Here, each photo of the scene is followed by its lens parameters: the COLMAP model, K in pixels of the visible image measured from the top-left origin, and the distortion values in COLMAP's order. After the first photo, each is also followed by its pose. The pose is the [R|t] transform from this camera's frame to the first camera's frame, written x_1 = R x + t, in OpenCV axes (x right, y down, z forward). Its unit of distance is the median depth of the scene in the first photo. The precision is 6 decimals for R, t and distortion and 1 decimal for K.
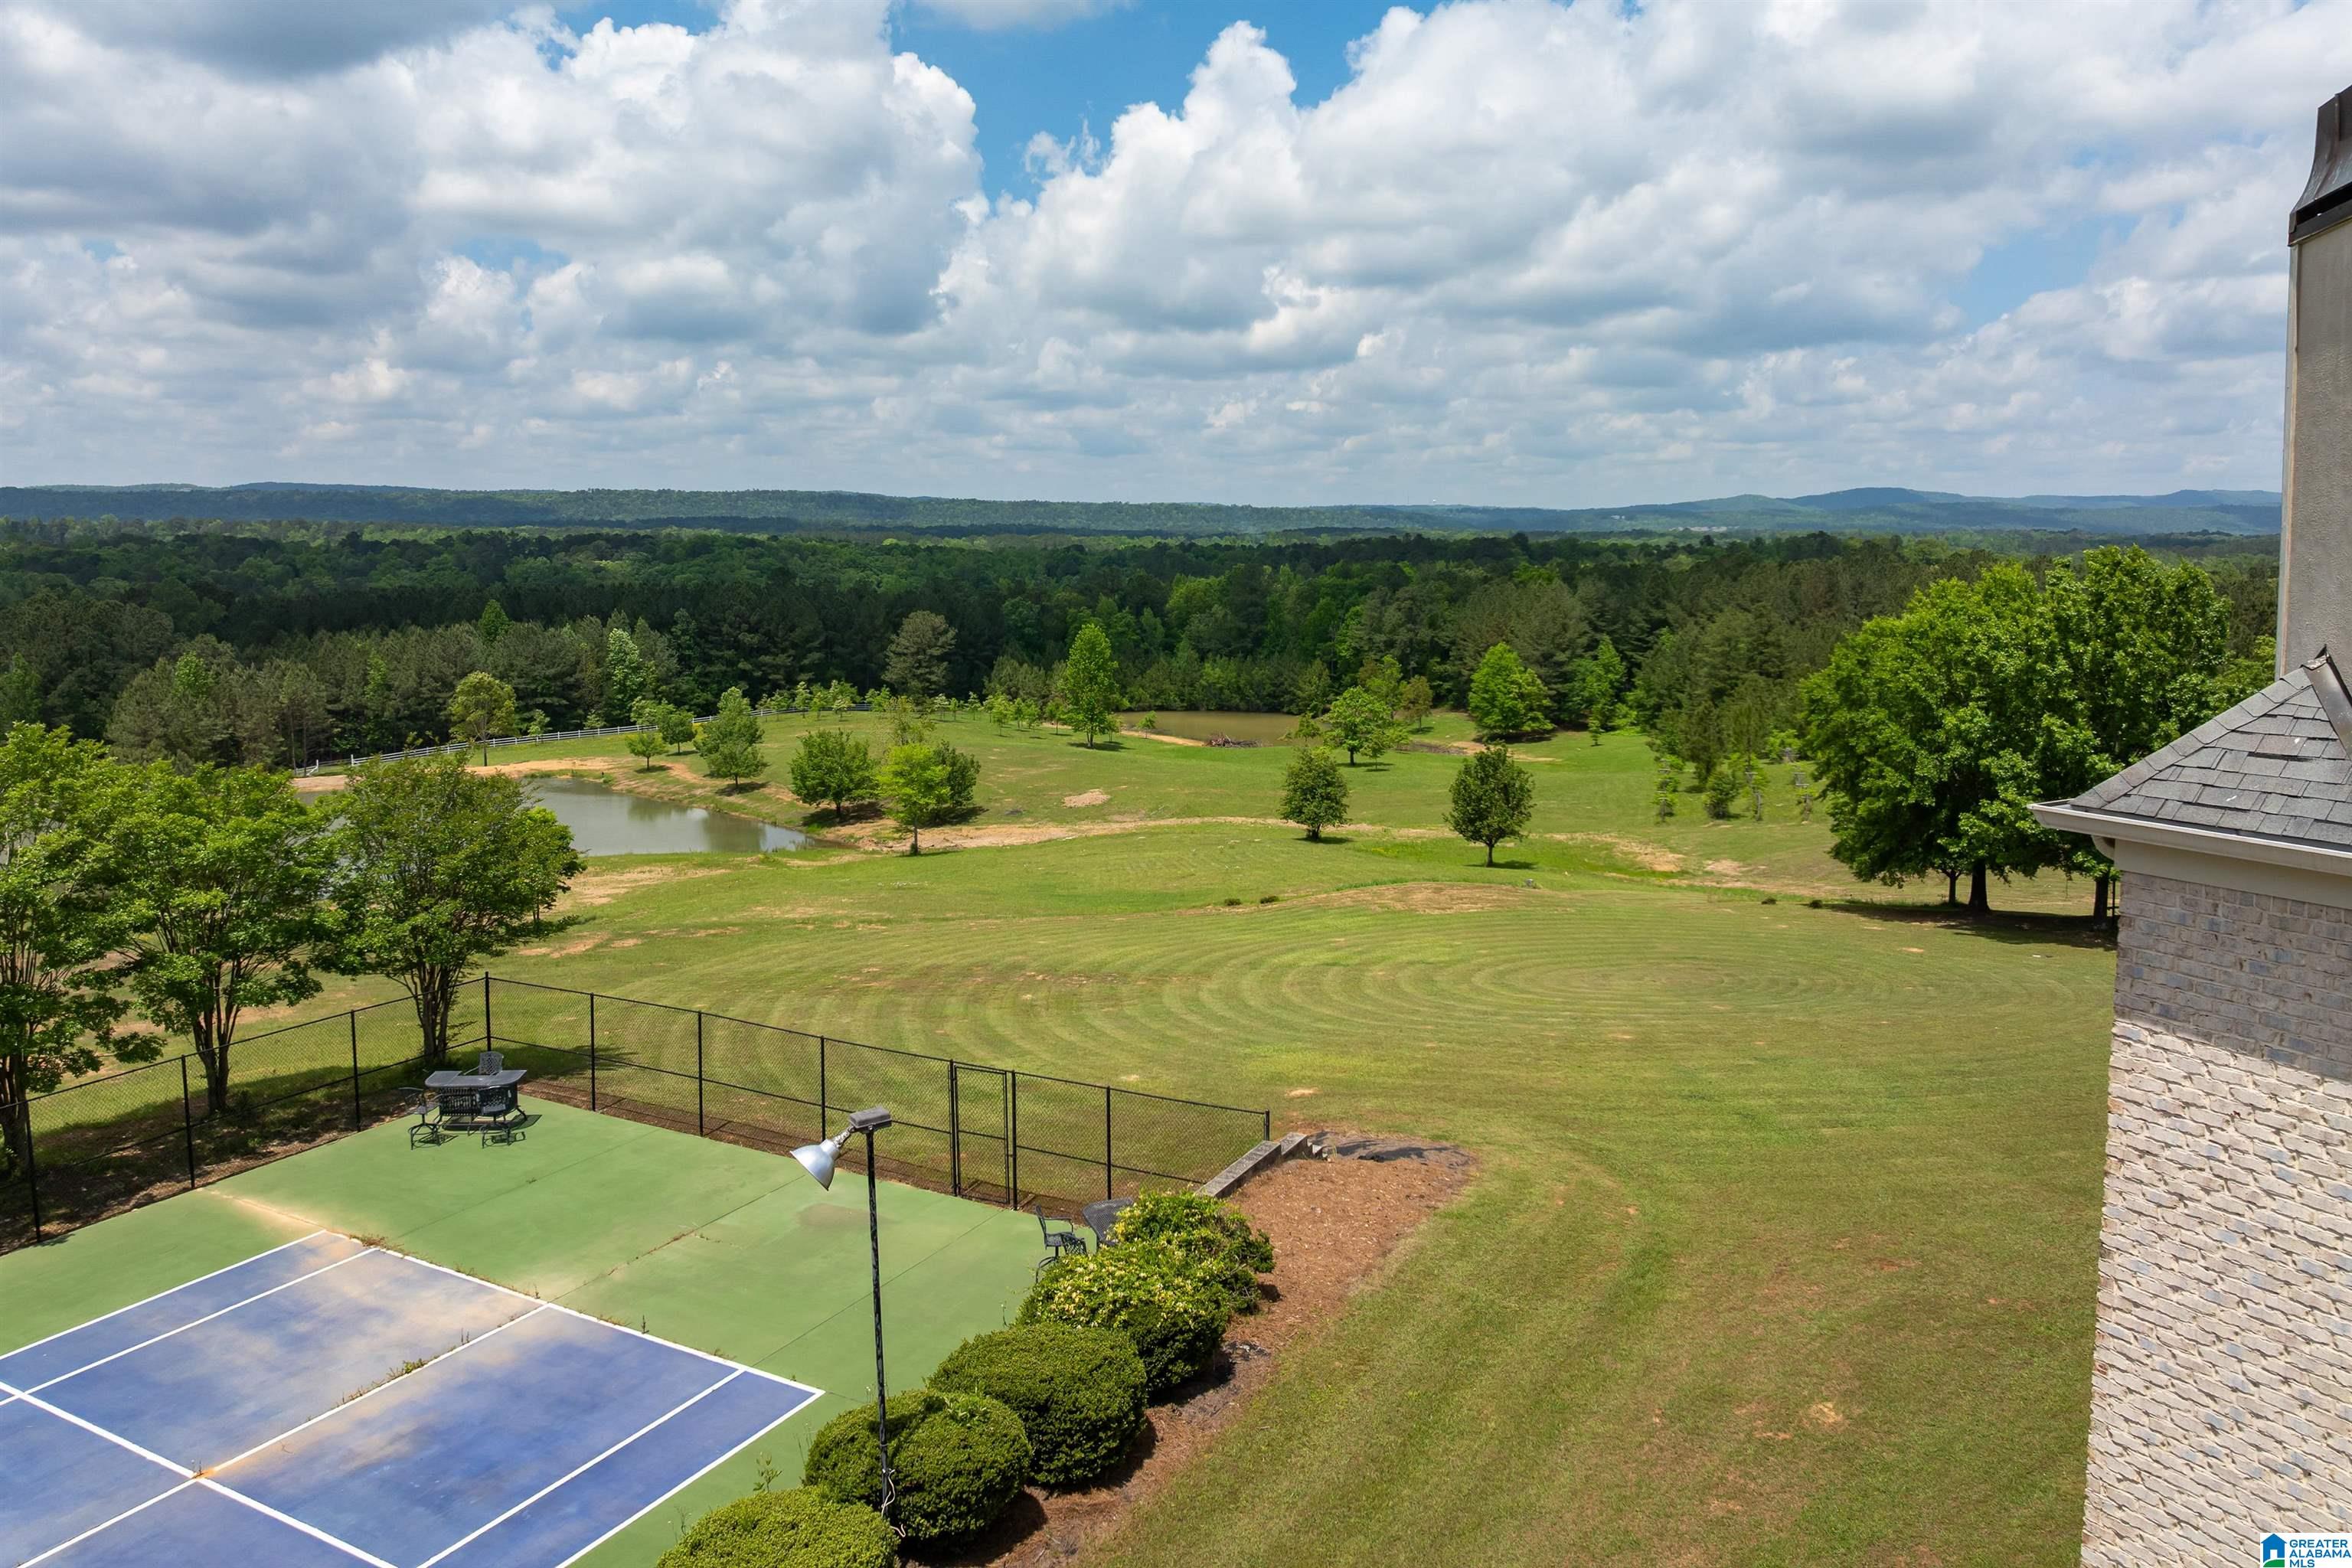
lens RADIAL K [[1647.2, 0, 1177.0], [0, 1647.2, 733.4], [0, 0, 1]] dist [-0.006469, -0.000487]
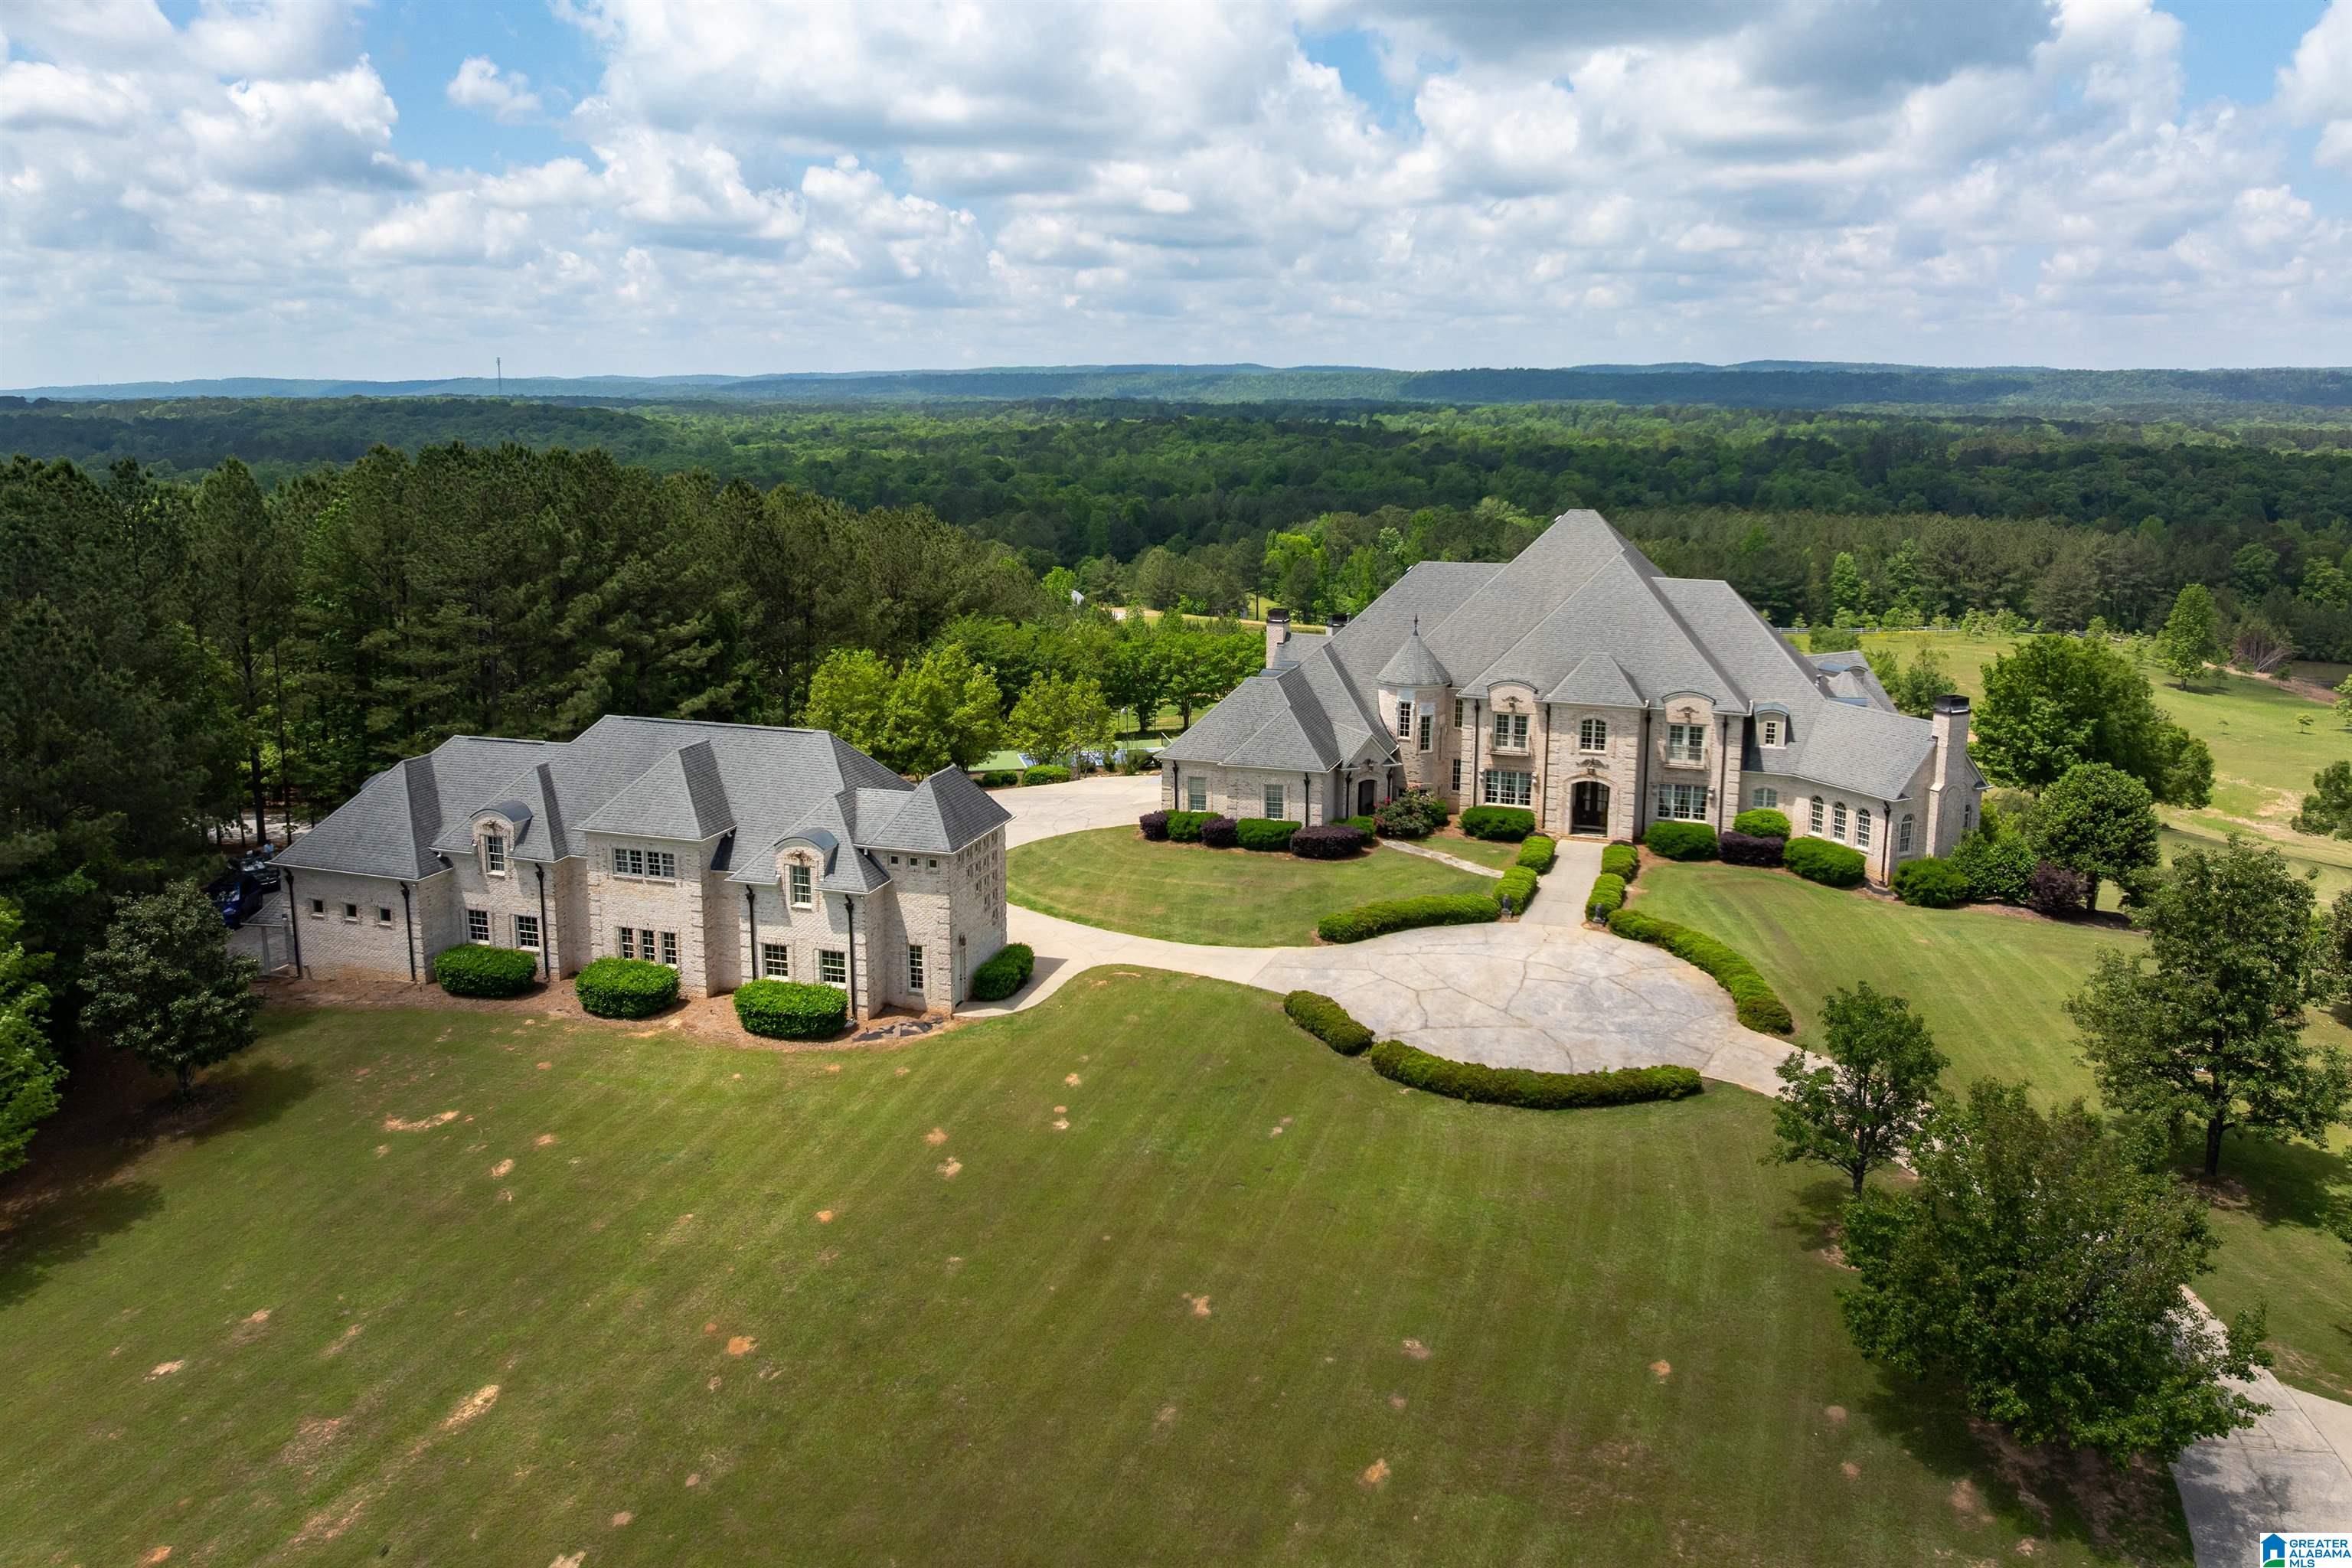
lens RADIAL K [[1674.1, 0, 1172.8], [0, 1674.1, 703.7], [0, 0, 1]] dist [-0.029711, 0.001535]
pose [[0.659971, 0.138612, -0.738394, 0.398710], [-0.094601, 0.990342, 0.101354, -0.037939], [0.745311, 0.002962, 0.666710, -0.368706]]
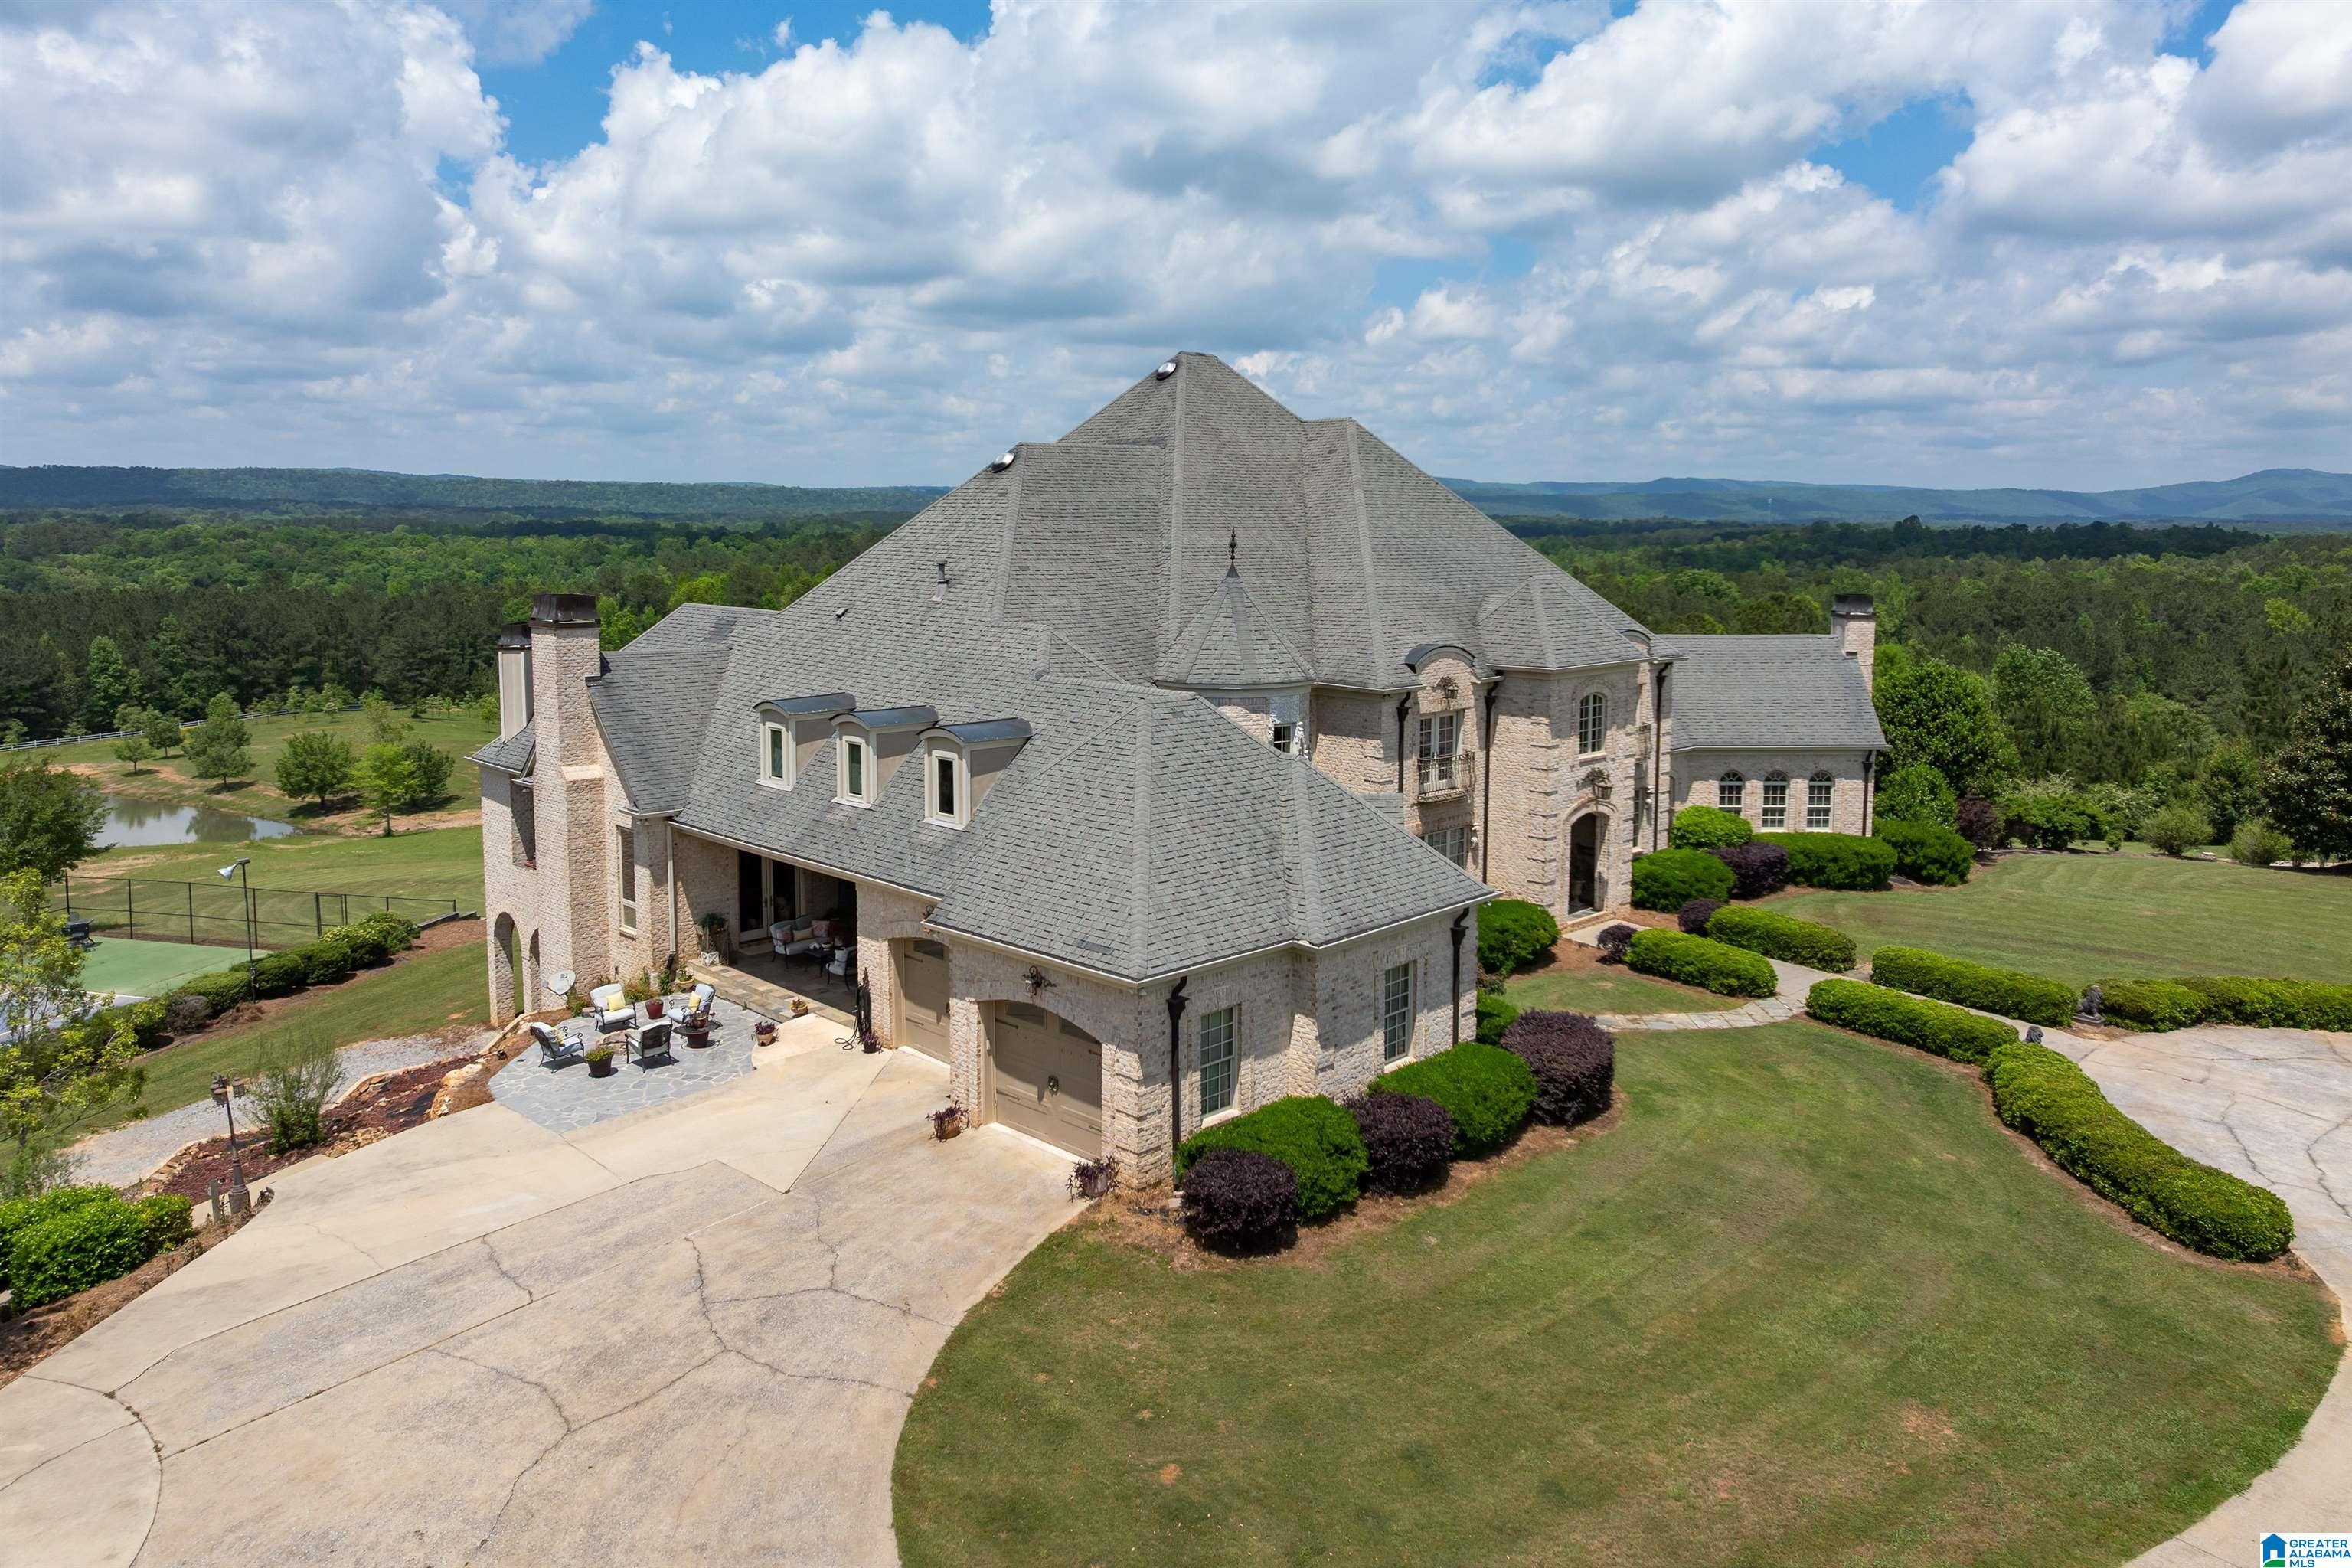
lens RADIAL K [[1674.1, 0, 1172.8], [0, 1674.1, 703.7], [0, 0, 1]] dist [-0.029711, 0.001535]
pose [[0.967507, -0.024422, 0.251663, 0.063279], [0.026013, 0.999657, -0.002997, -0.002617], [-0.251503, 0.009446, 0.967810, -0.217262]]
